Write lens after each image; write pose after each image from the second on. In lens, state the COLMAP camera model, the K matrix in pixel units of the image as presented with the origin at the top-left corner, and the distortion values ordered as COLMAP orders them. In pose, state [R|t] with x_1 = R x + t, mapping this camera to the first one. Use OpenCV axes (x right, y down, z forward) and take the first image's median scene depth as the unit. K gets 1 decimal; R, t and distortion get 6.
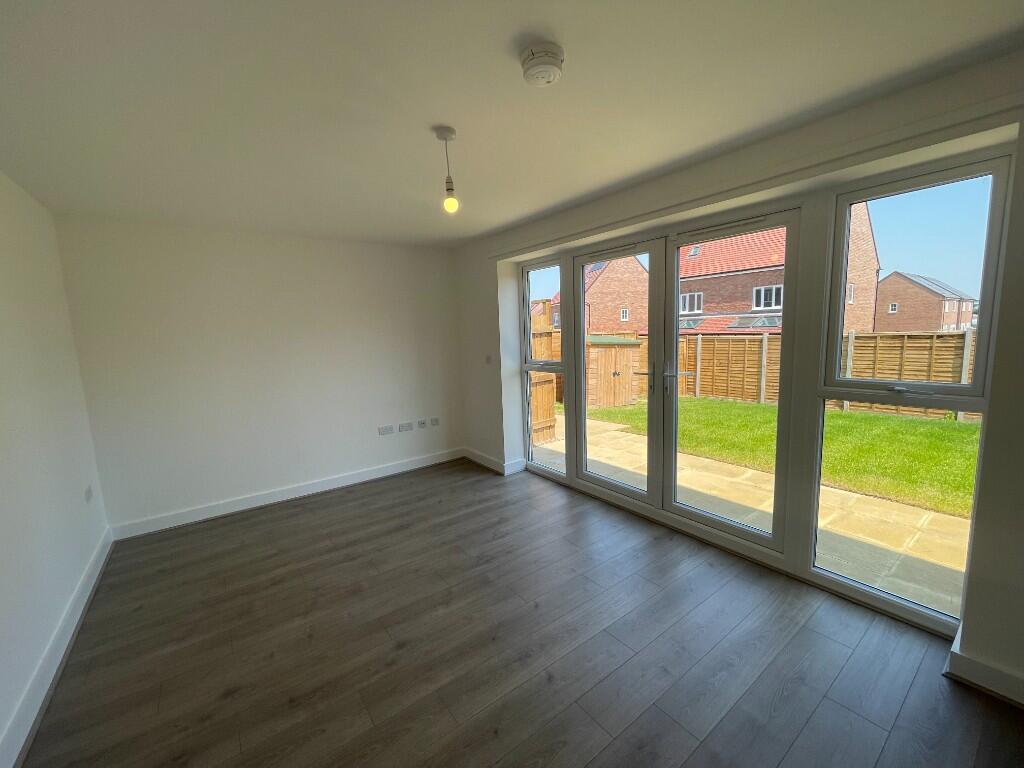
lens RADIAL K [[407.8, 0, 512.0], [0, 407.8, 384.0], [0, 0, 1]] dist [-0.000474, -0.000040]
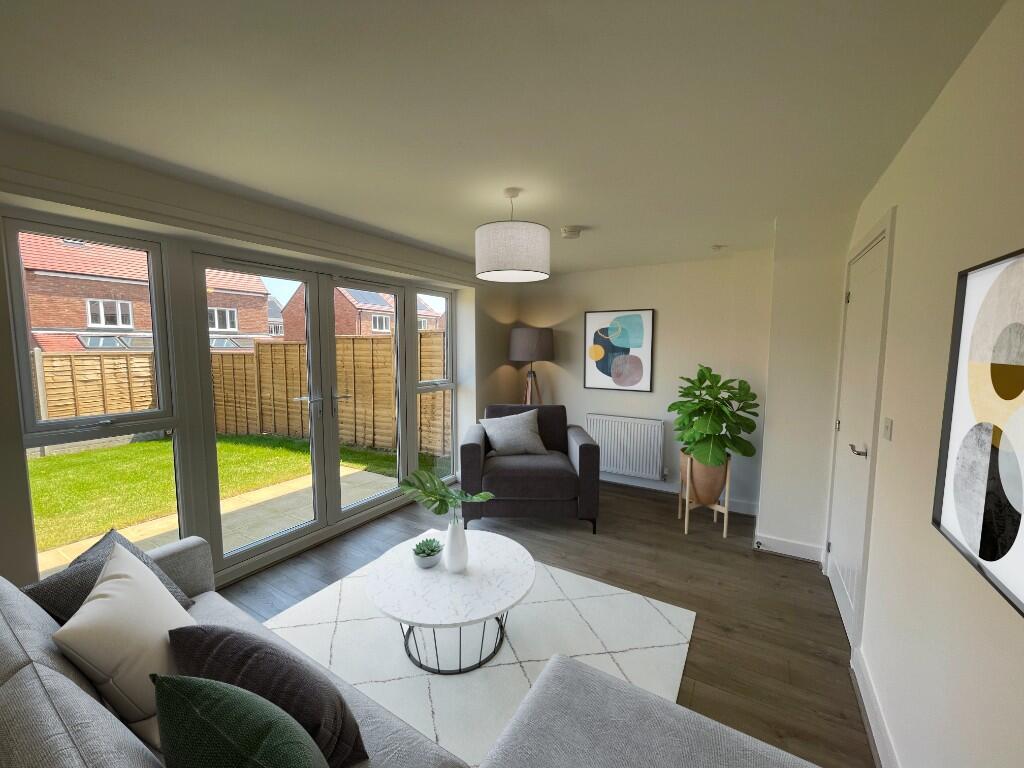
lens RADIAL K [[407.8, 0, 512.0], [0, 407.8, 384.0], [0, 0, 1]] dist [-0.000474, -0.000040]
pose [[-0.371570, -0.040228, 0.927533, -0.869524], [0.146084, 0.984082, 0.101202, -0.079583], [-0.916840, 0.173102, -0.359779, 1.114169]]
